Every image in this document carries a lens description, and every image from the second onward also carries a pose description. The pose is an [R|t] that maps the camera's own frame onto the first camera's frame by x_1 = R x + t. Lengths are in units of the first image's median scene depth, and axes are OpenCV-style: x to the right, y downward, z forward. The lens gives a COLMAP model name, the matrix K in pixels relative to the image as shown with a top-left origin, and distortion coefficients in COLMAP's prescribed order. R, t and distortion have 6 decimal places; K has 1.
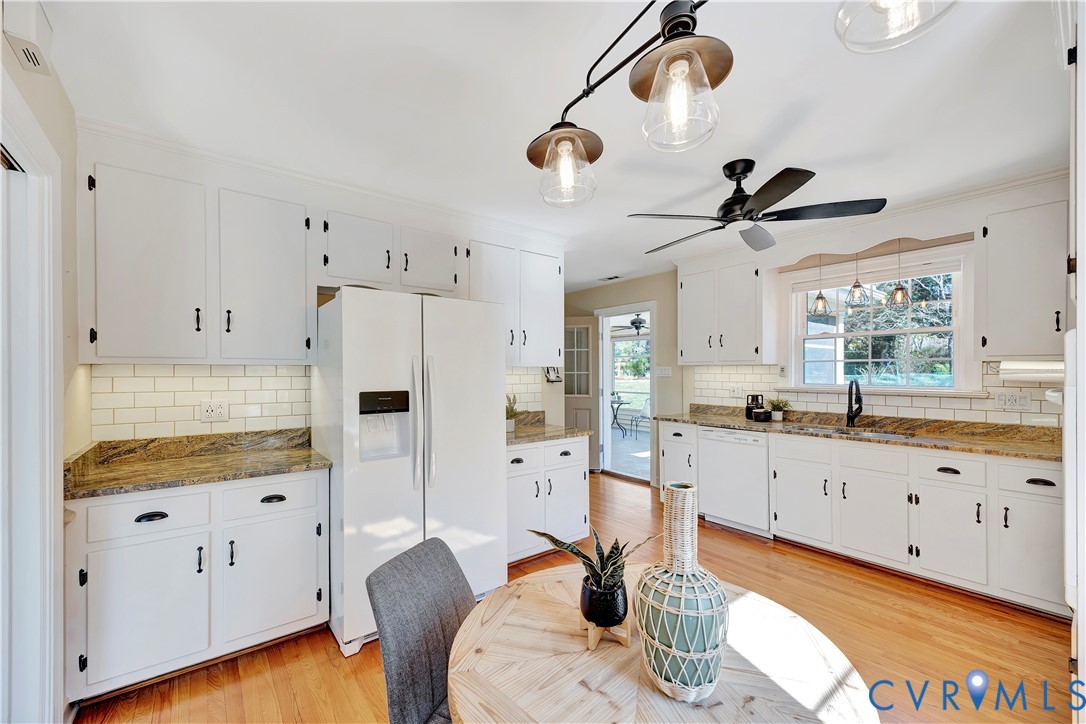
lens RADIAL K [[418.5, 0, 539.6], [0, 418.5, 368.3], [0, 0, 1]] dist [0.001344, 0.000076]
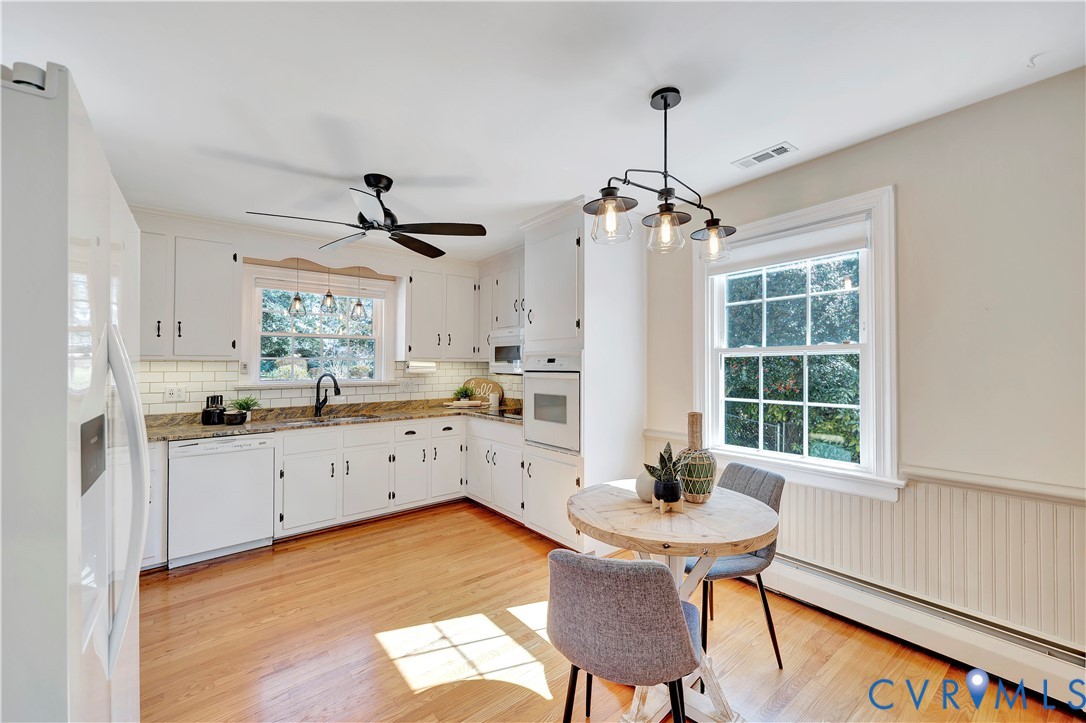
lens RADIAL K [[432.4, 0, 543.0], [0, 432.4, 361.5], [0, 0, 1]] dist [0.001458, -0.000004]
pose [[-0.002211, 0.015044, 0.999884, -0.481530], [-0.001236, 0.999886, -0.015047, 0.007337], [-0.999997, -0.001269, -0.002192, 0.428852]]
